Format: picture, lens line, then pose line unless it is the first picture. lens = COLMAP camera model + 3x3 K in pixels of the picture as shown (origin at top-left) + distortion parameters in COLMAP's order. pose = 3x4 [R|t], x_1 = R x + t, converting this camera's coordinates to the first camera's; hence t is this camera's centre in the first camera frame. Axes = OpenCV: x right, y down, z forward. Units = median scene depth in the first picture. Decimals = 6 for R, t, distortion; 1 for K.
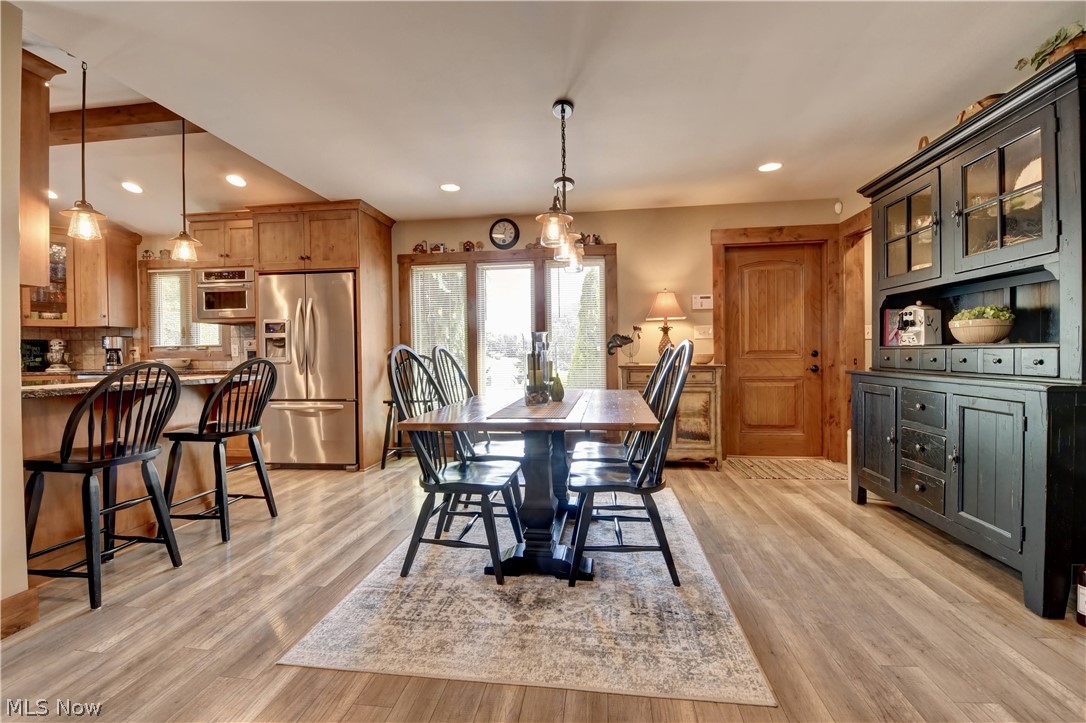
lens RADIAL K [[478.1, 0, 541.8], [0, 478.1, 358.0], [0, 0, 1]] dist [-0.002440, -0.002588]
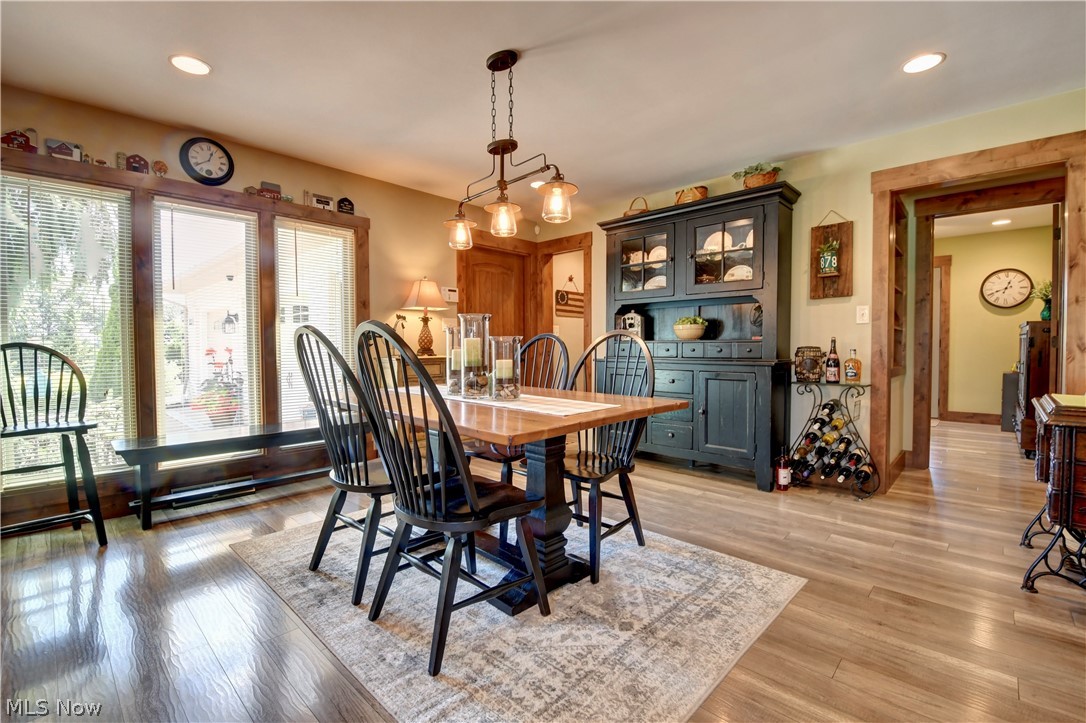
lens RADIAL K [[478.1, 0, 544.7], [0, 478.1, 358.2], [0, 0, 1]] dist [-0.002440, -0.002588]
pose [[0.586333, -0.007215, 0.810038, -0.605914], [0.002896, 0.999973, 0.006810, 0.016999], [-0.810065, -0.001647, 0.586338, 0.411434]]
